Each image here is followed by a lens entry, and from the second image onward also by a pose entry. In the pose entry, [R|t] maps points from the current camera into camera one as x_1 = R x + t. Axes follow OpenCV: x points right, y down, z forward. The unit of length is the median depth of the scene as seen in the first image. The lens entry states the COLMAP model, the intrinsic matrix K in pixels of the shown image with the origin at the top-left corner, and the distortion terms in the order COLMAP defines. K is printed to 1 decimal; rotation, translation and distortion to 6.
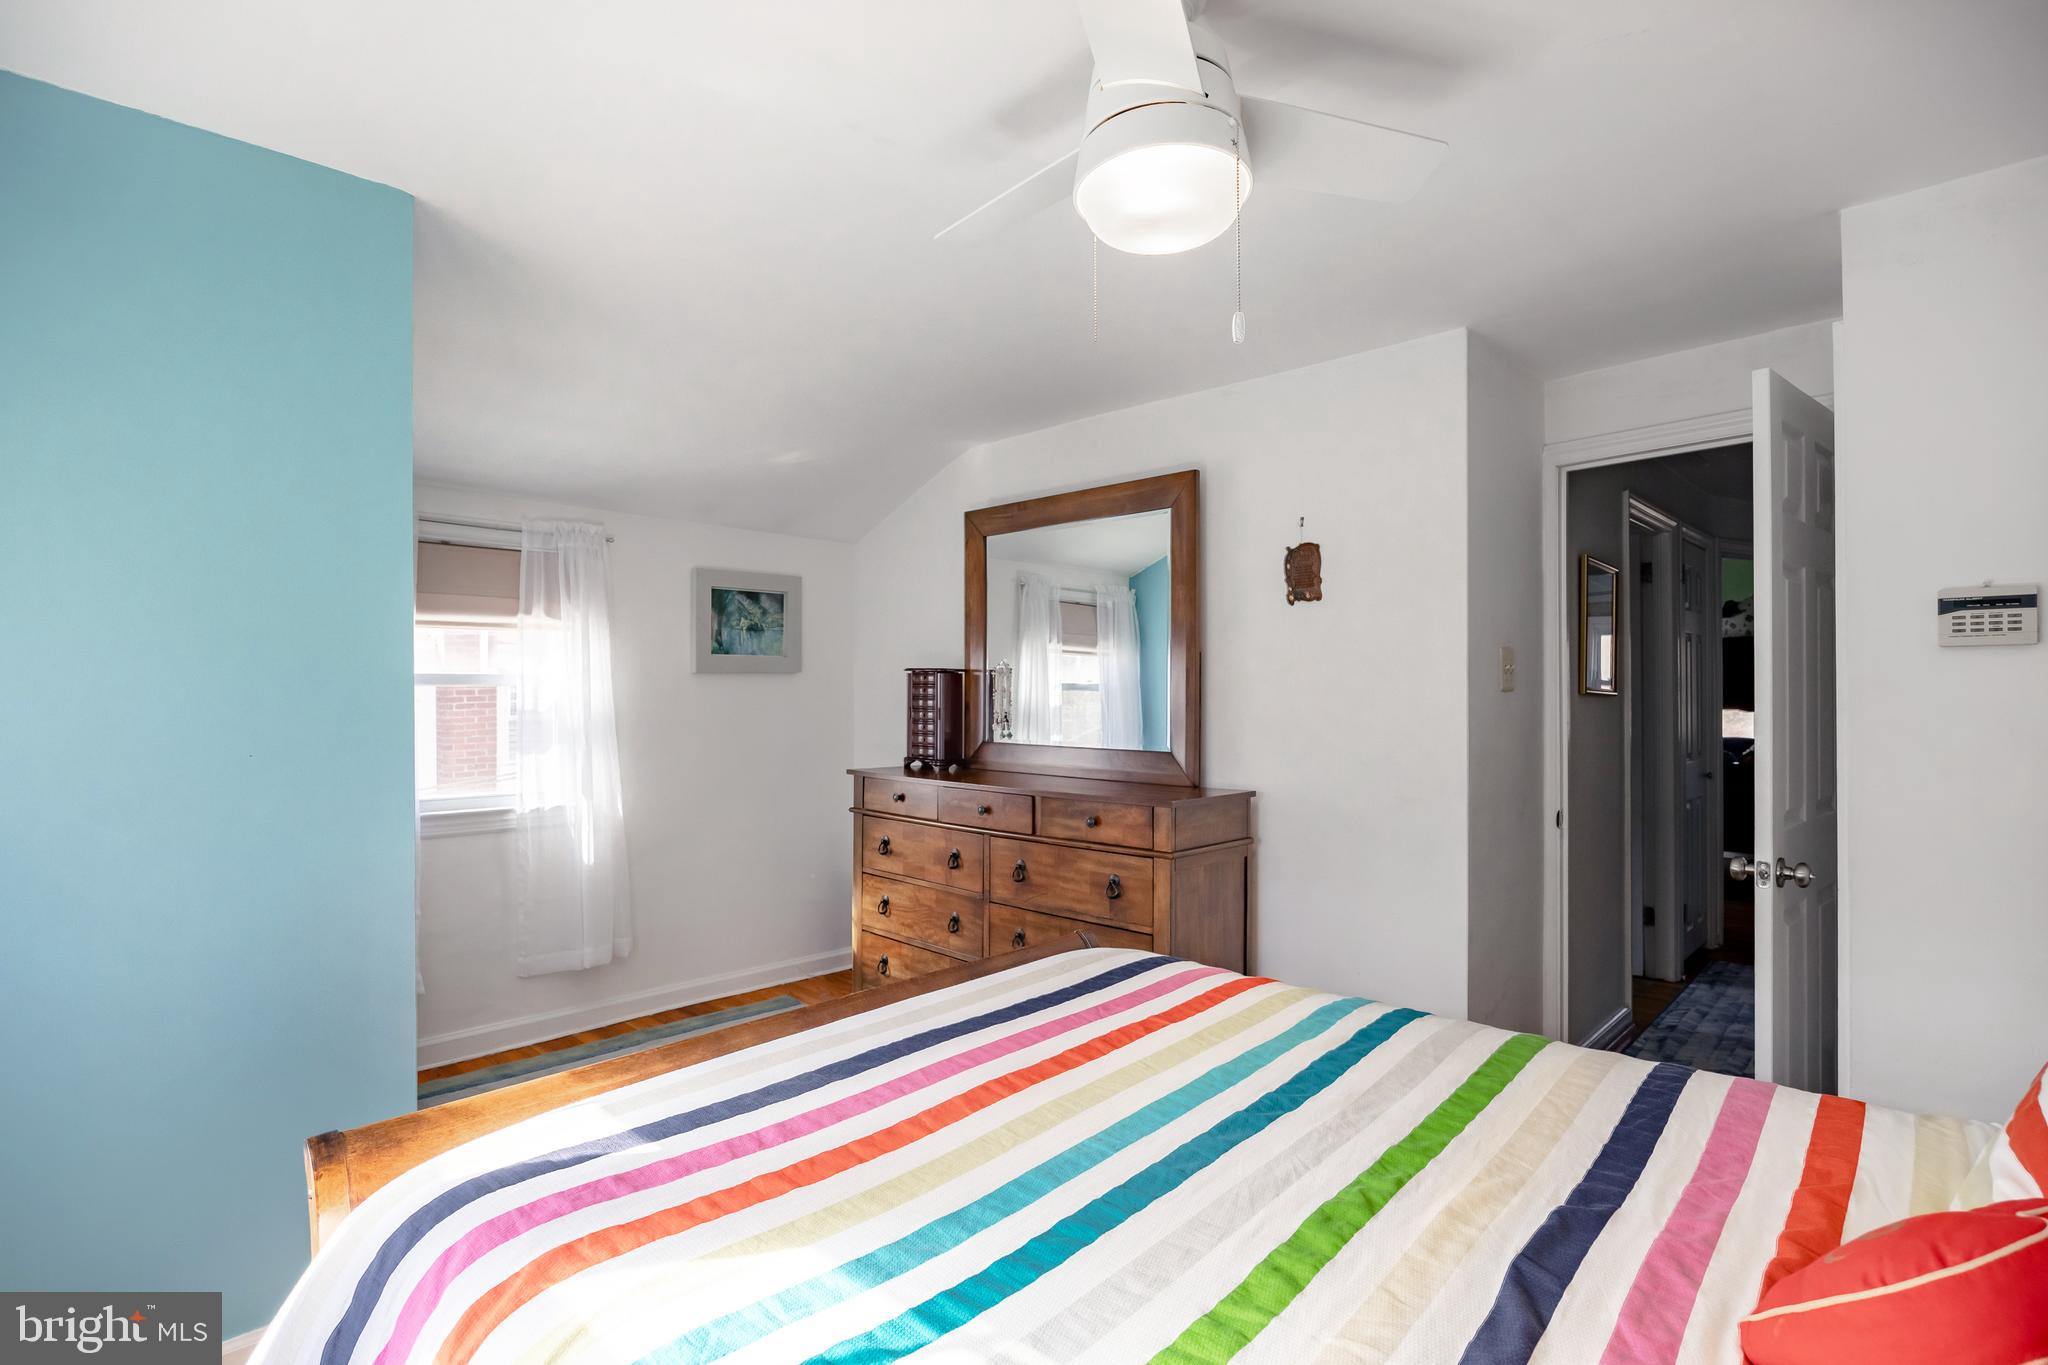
lens RADIAL K [[984.4, 0, 1037.1], [0, 984.4, 684.1], [0, 0, 1]] dist [-0.010485, -0.000198]
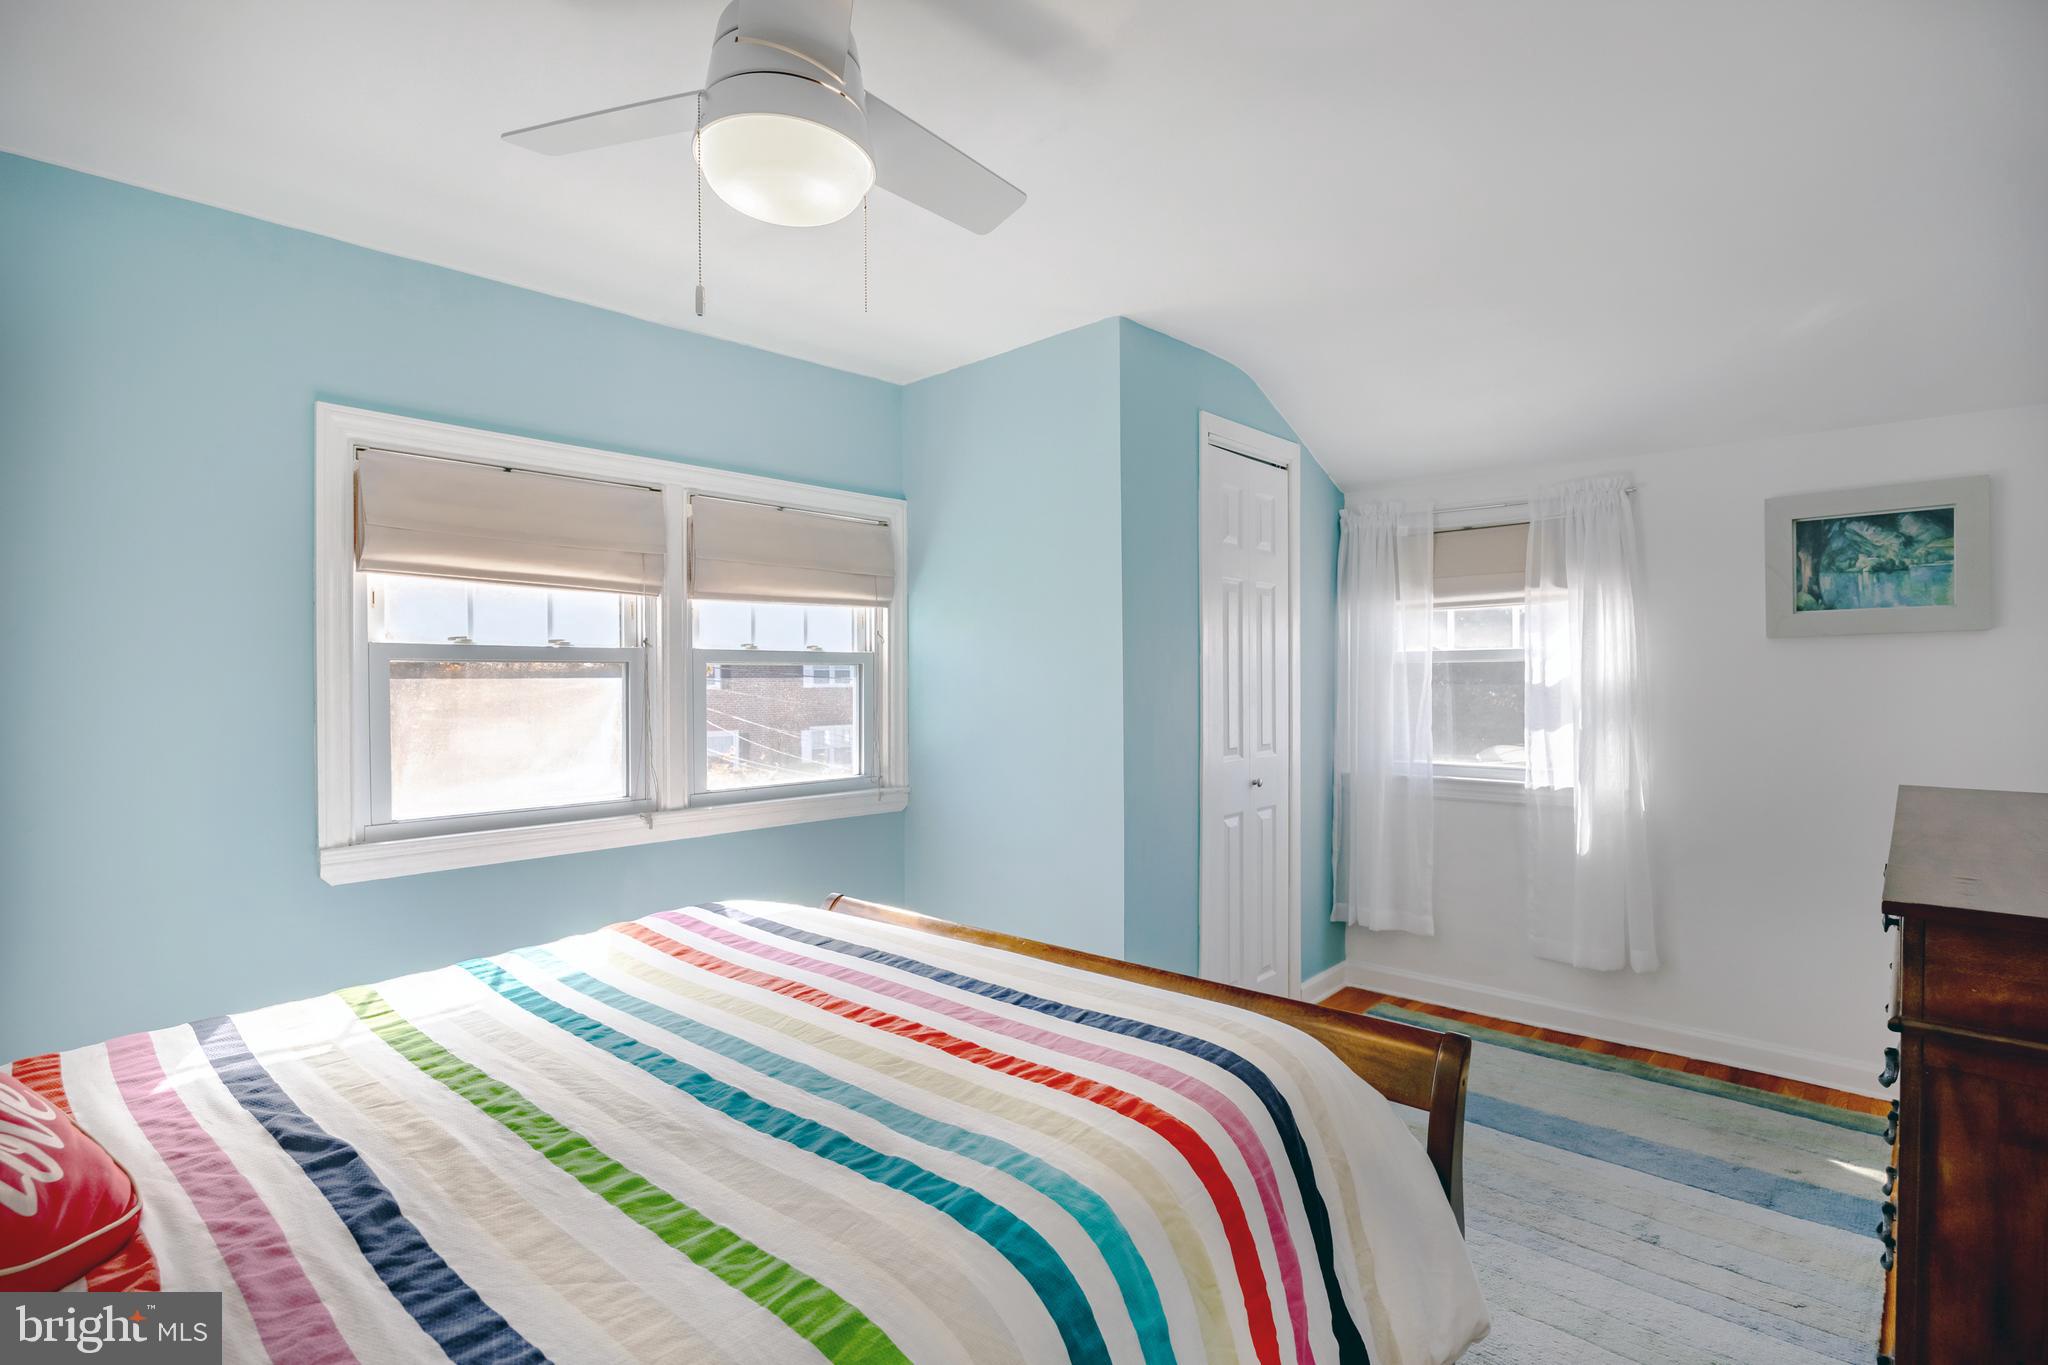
lens RADIAL K [[984.4, 0, 1038.8], [0, 984.4, 676.7], [0, 0, 1]] dist [-0.010485, -0.000198]
pose [[0.021101, -0.001030, -0.999777, 0.419160], [0.018273, 0.999833, -0.000644, 0.008878], [0.999610, -0.018256, 0.021116, 0.451097]]
